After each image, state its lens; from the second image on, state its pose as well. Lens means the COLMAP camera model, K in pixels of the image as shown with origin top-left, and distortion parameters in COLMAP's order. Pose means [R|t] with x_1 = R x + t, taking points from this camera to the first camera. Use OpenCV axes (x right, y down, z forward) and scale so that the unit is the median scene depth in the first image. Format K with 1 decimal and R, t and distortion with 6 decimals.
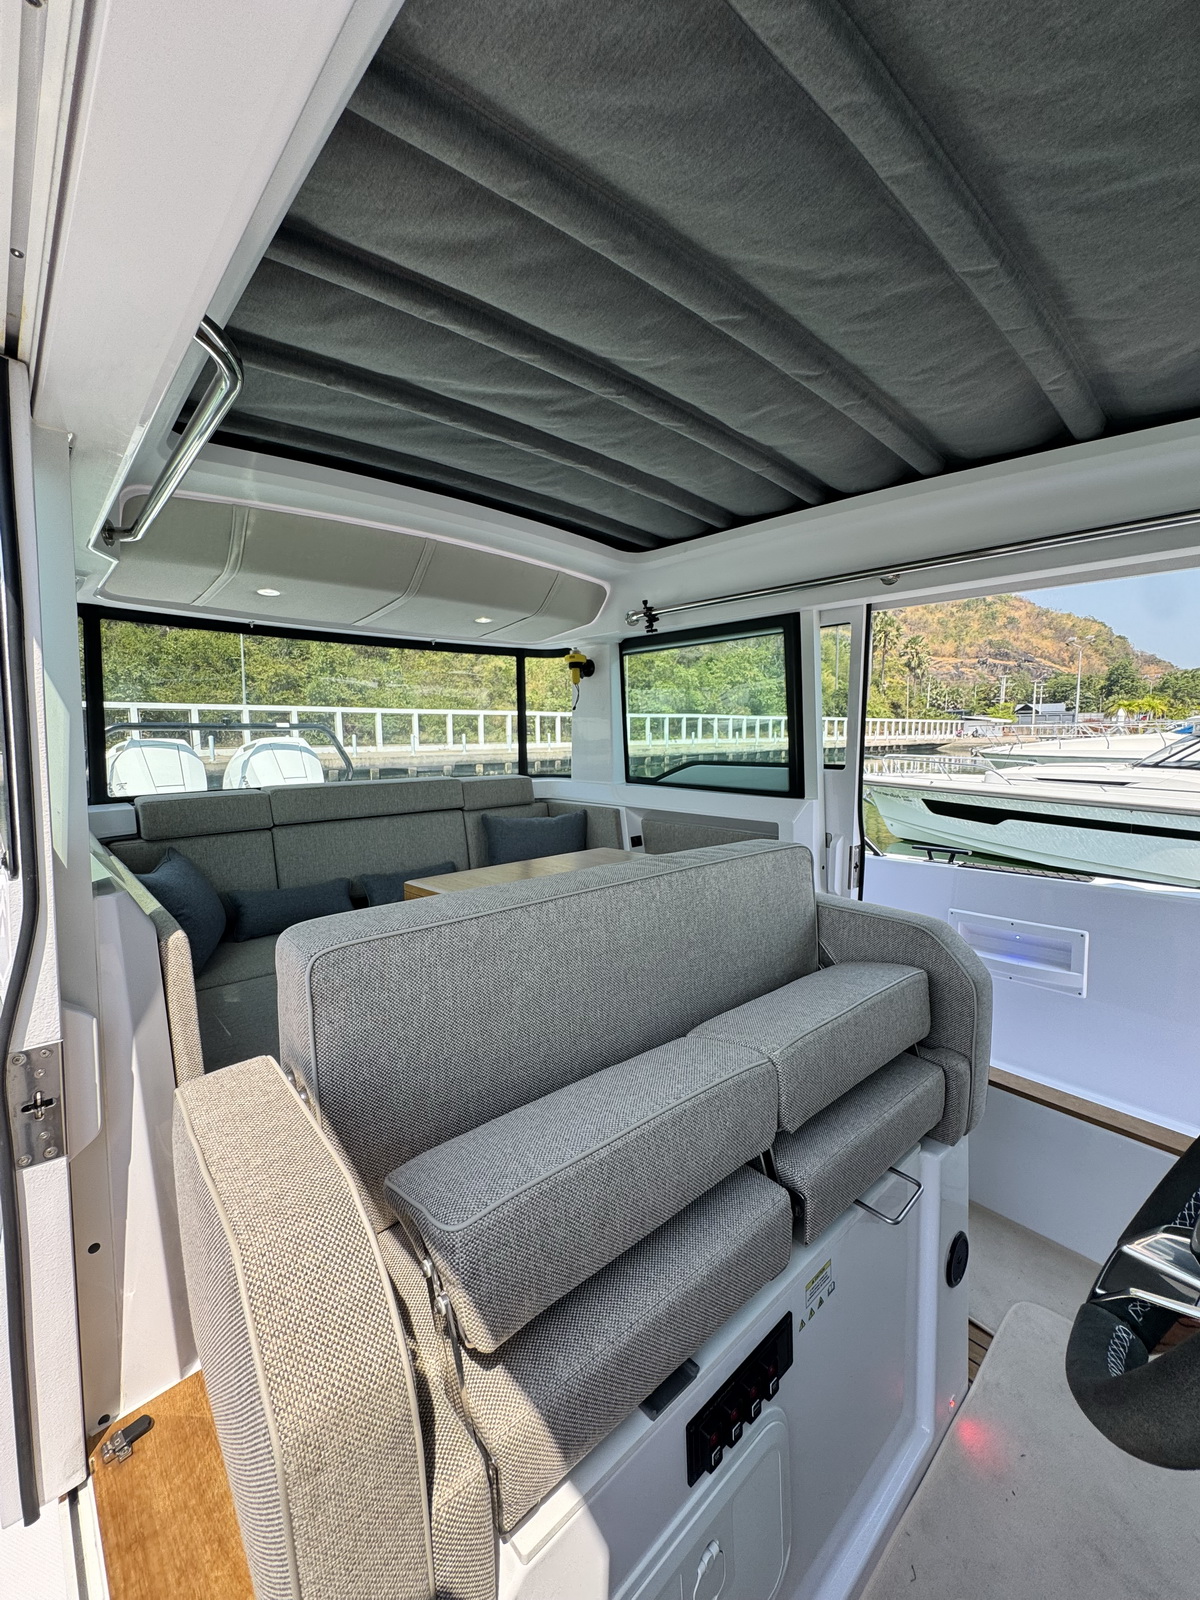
lens RADIAL K [[638.3, 0, 603.7], [0, 638.3, 797.3], [0, 0, 1]] dist [-0.003442, -0.000054]
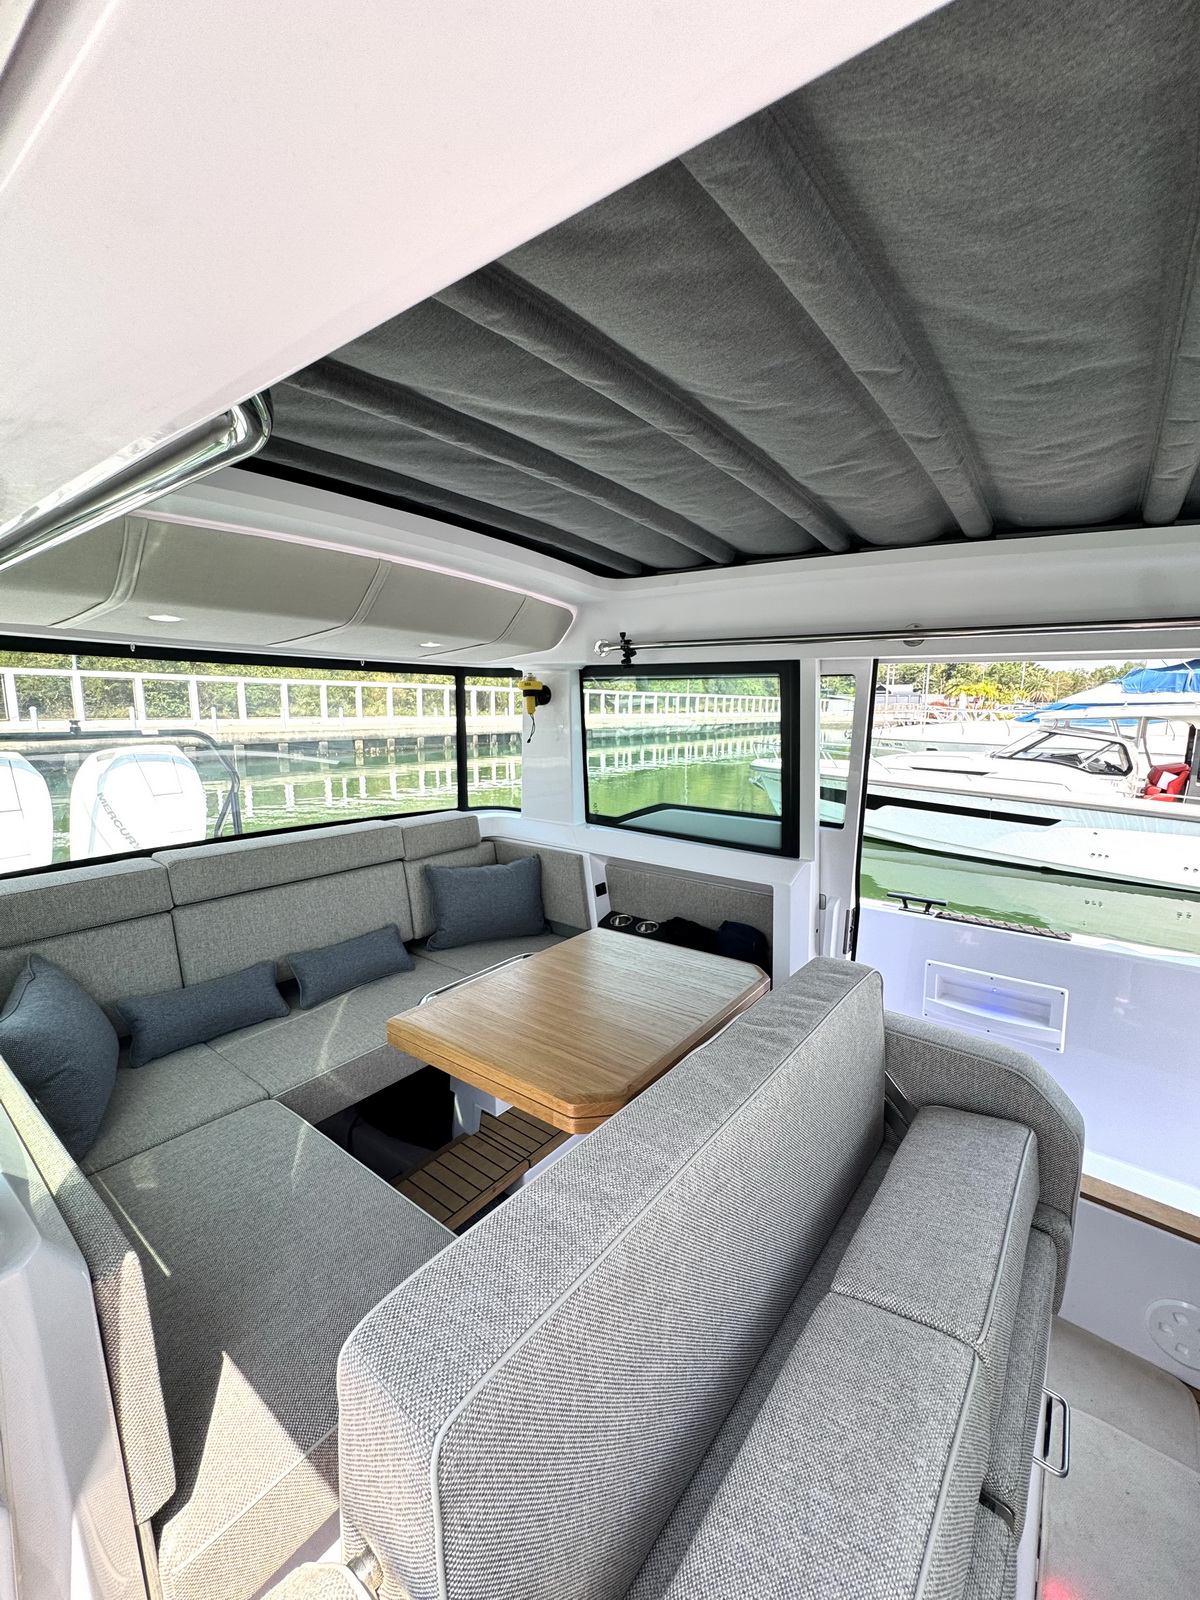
lens RADIAL K [[638.3, 0, 603.7], [0, 638.3, 797.3], [0, 0, 1]] dist [-0.003442, -0.000054]
pose [[0.984110, -0.009424, 0.177309, -0.146299], [0.002016, 0.999119, 0.041912, -0.140023], [-0.177547, -0.040889, 0.983262, 0.145222]]
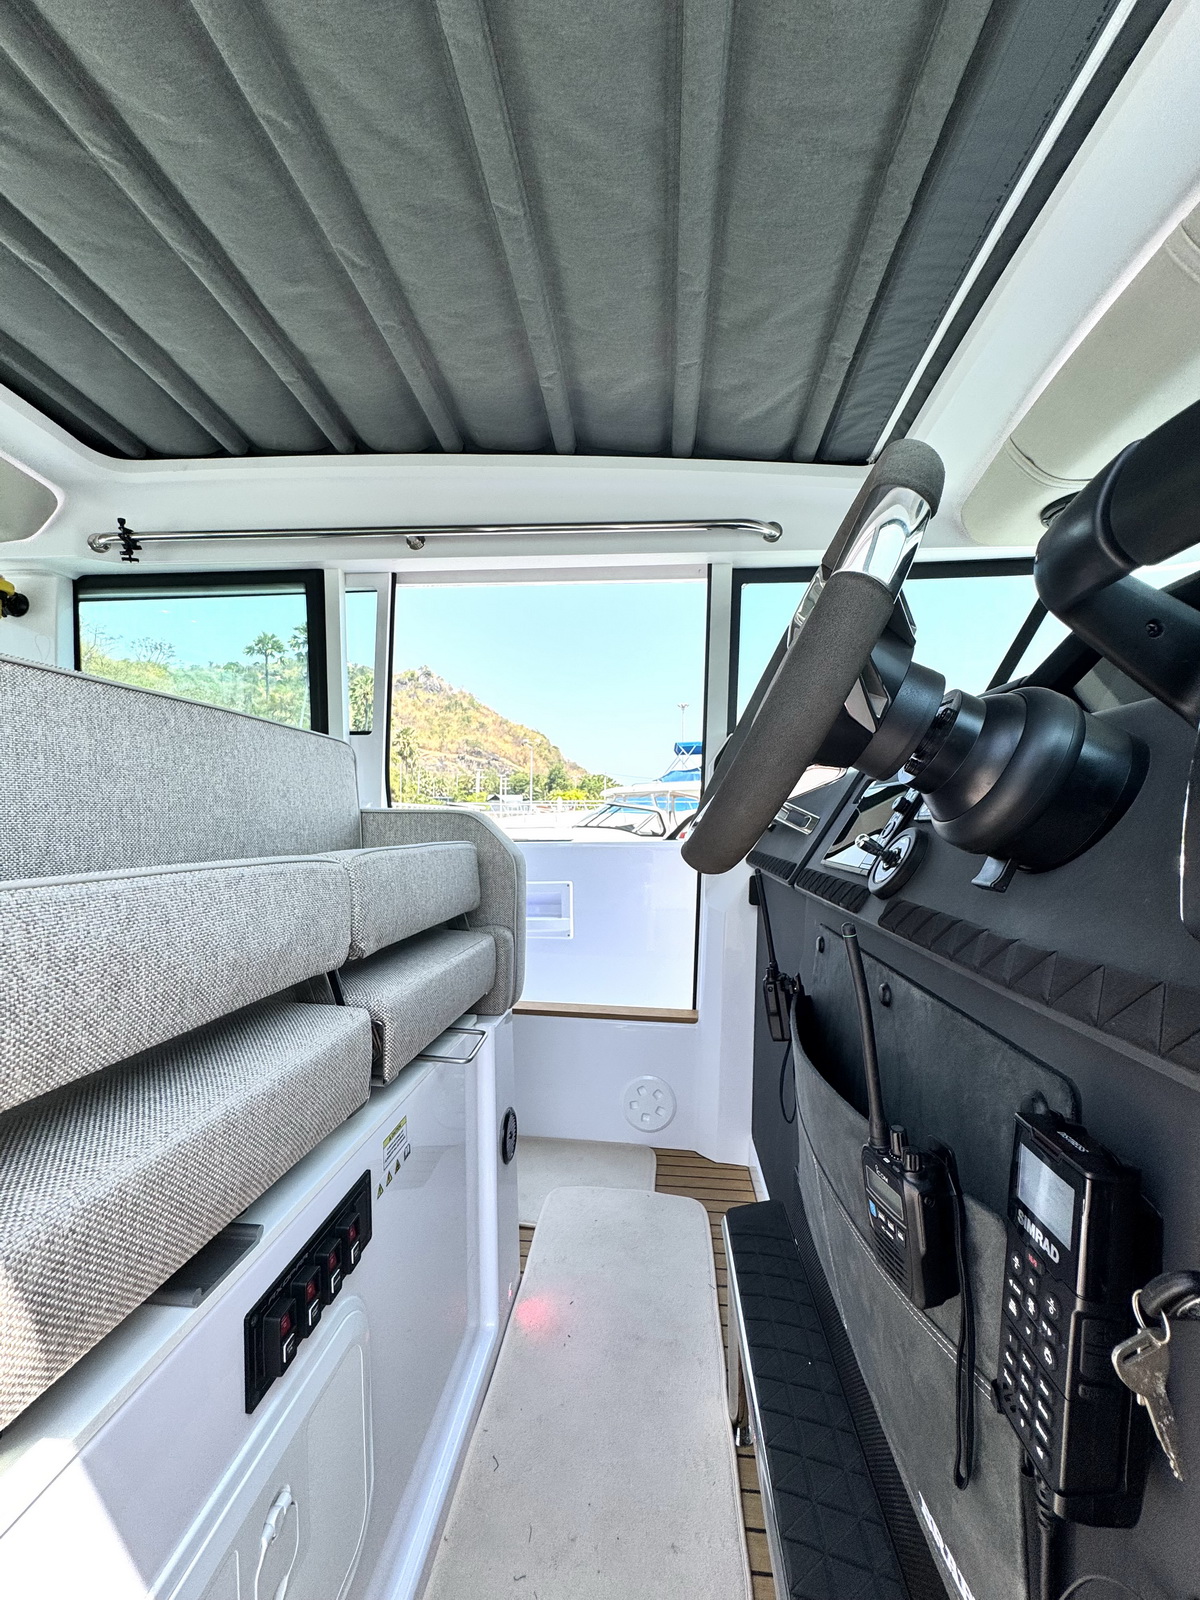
lens RADIAL K [[641.2, 0, 598.5], [0, 641.2, 797.4], [0, 0, 1]] dist [-0.001273, -0.000002]
pose [[0.737309, 0.036490, 0.674569, -0.028389], [0.052266, 0.992466, -0.110813, 0.191121], [-0.673530, 0.116960, 0.729847, 0.059855]]
